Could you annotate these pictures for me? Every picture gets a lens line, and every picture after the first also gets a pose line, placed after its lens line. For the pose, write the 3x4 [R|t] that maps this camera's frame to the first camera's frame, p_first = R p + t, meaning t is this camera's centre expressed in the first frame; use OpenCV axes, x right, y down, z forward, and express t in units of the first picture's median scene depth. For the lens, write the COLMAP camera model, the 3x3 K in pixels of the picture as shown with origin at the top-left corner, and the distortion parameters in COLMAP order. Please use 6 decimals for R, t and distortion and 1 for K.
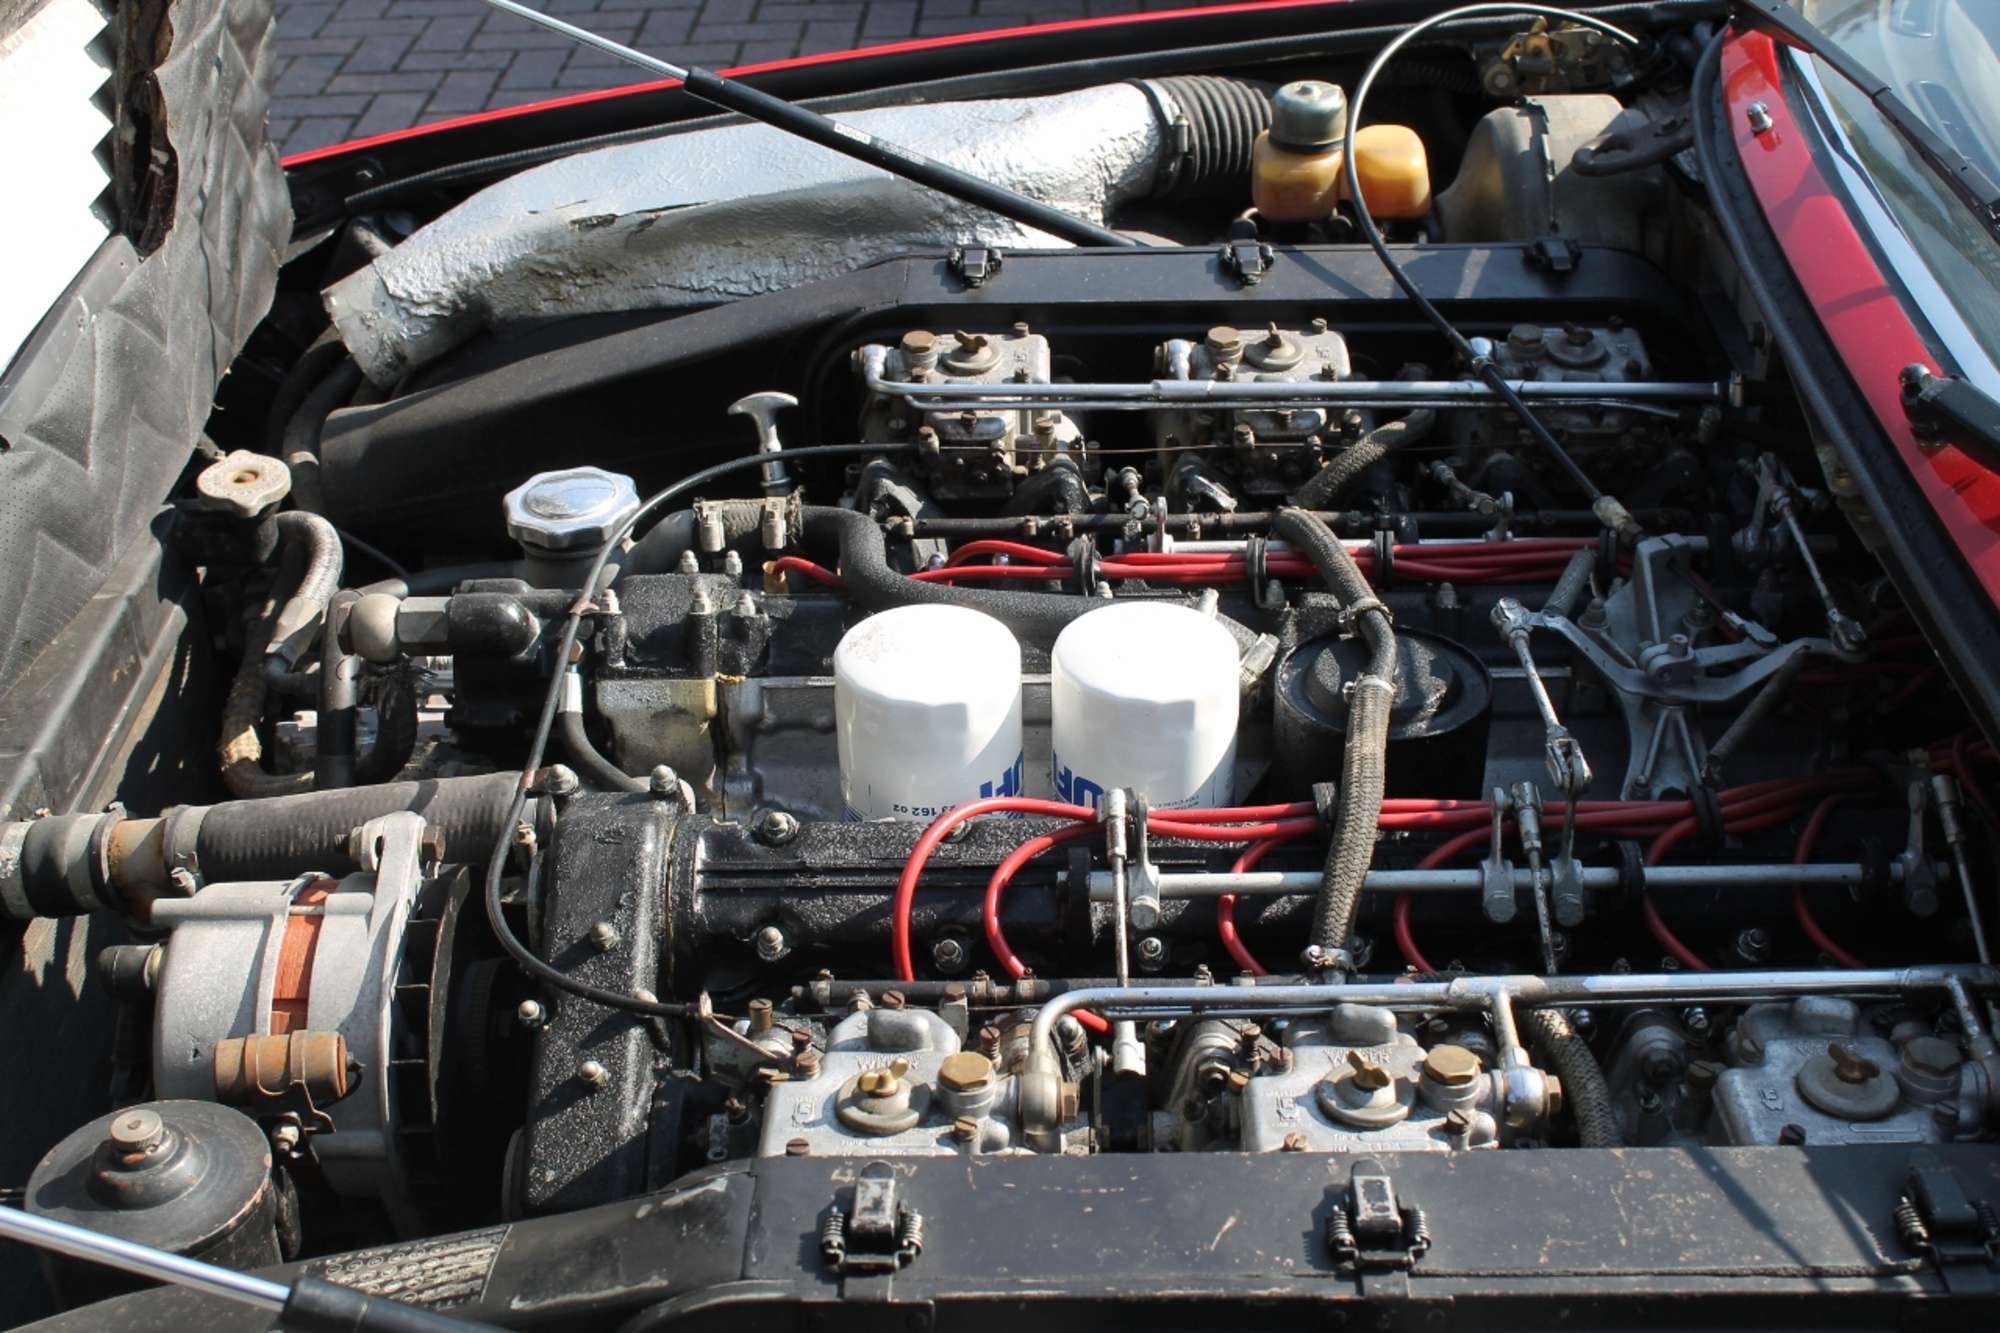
lens RADIAL K [[2339.4, 0, 1000.0], [0, 2339.4, 666.5], [0, 0, 1]] dist [-0.073702, 0.052245]
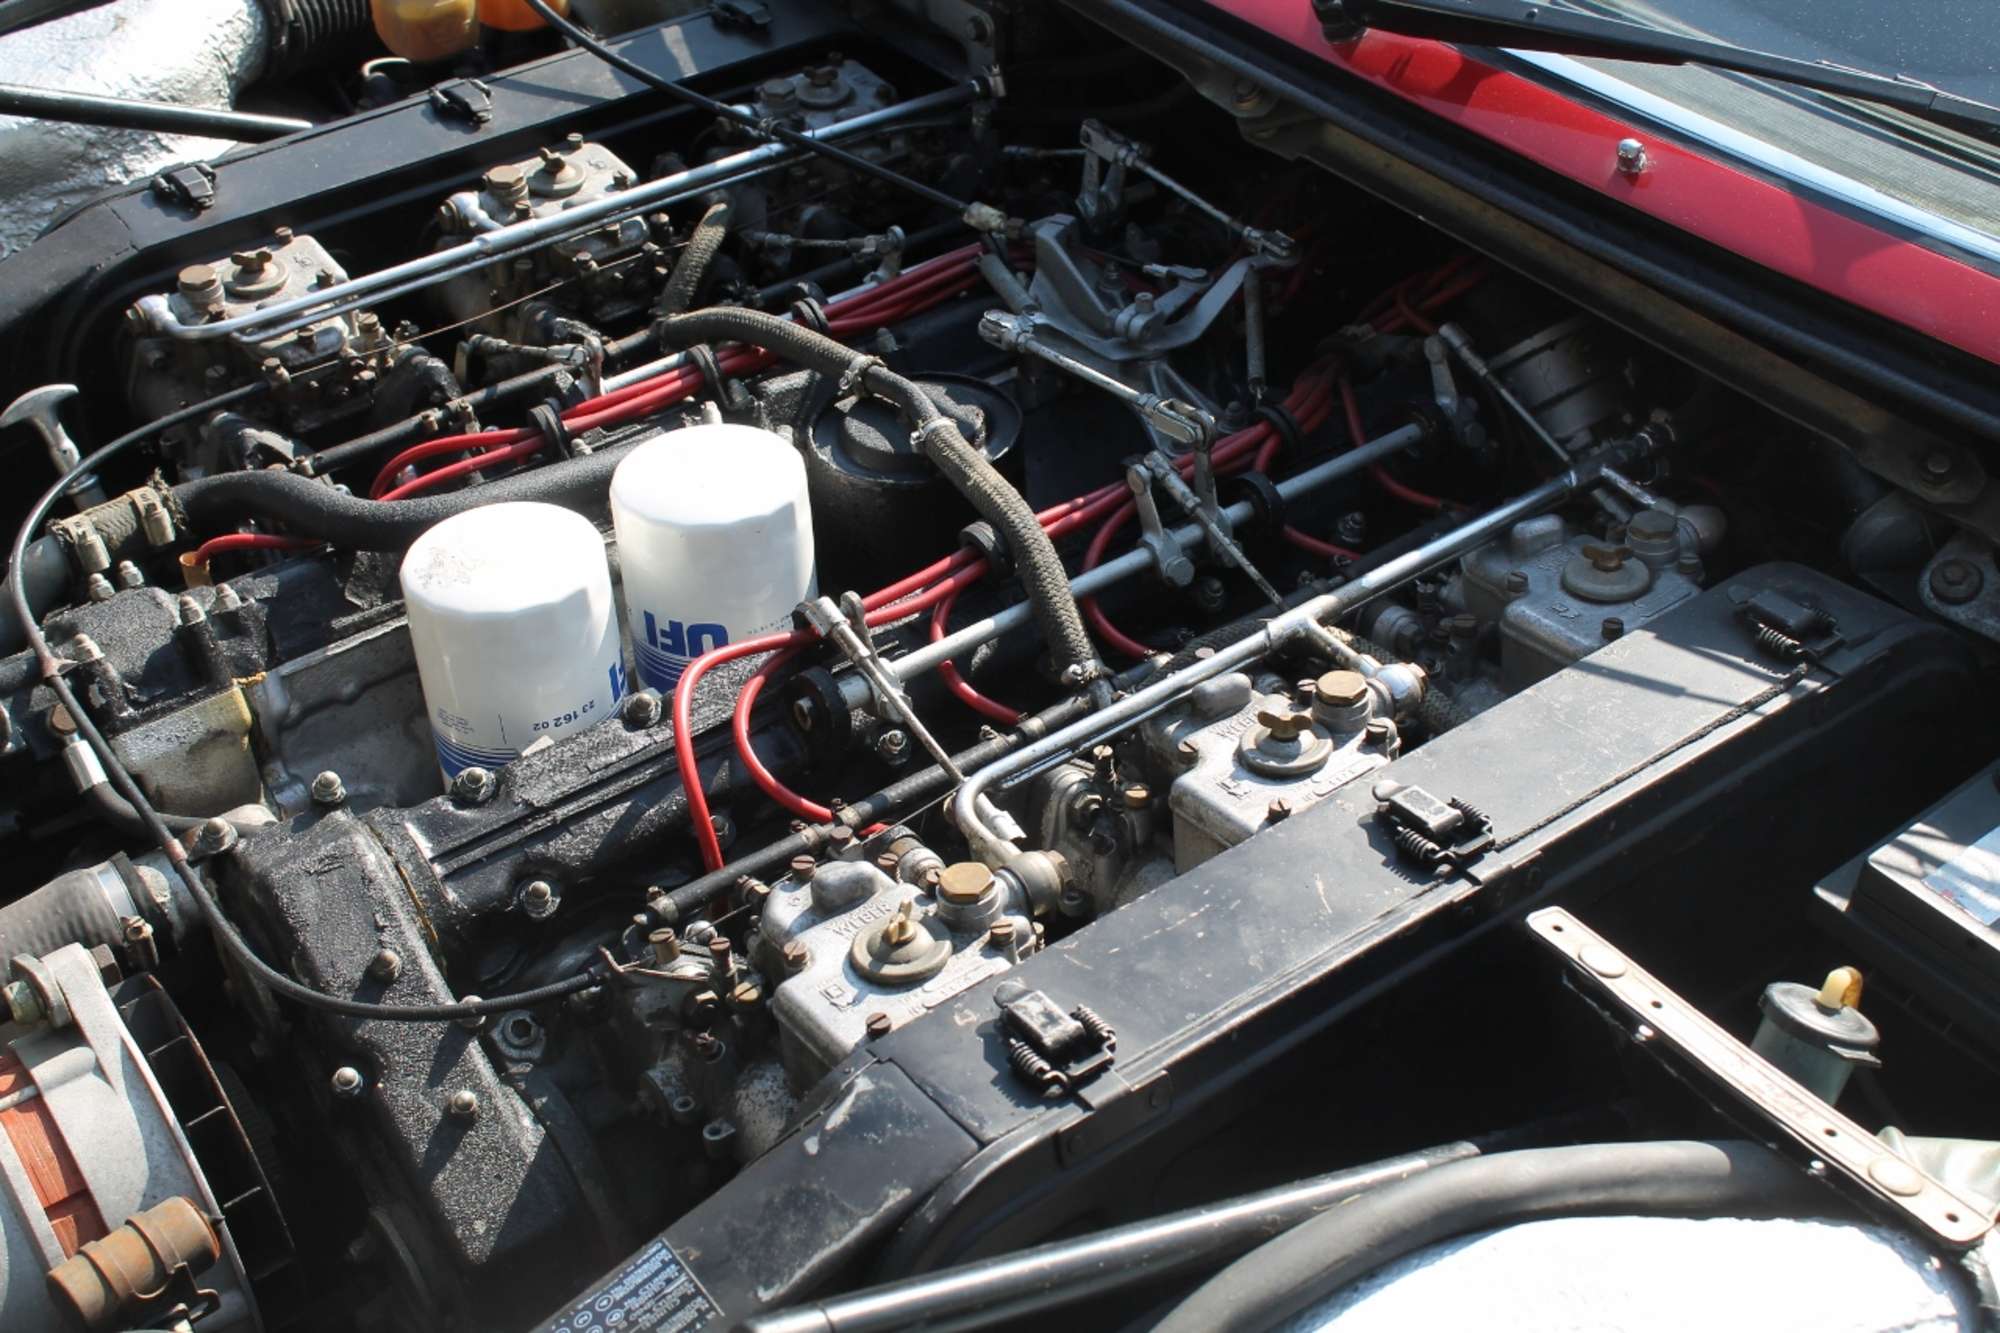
lens RADIAL K [[2339.4, 0, 1000.0], [0, 2339.4, 666.5], [0, 0, 1]] dist [-0.073702, 0.052245]
pose [[0.809363, -0.370017, 0.456092, -0.279586], [0.341127, 0.928328, 0.147781, -0.031899], [-0.478084, 0.035976, 0.877577, 0.099466]]
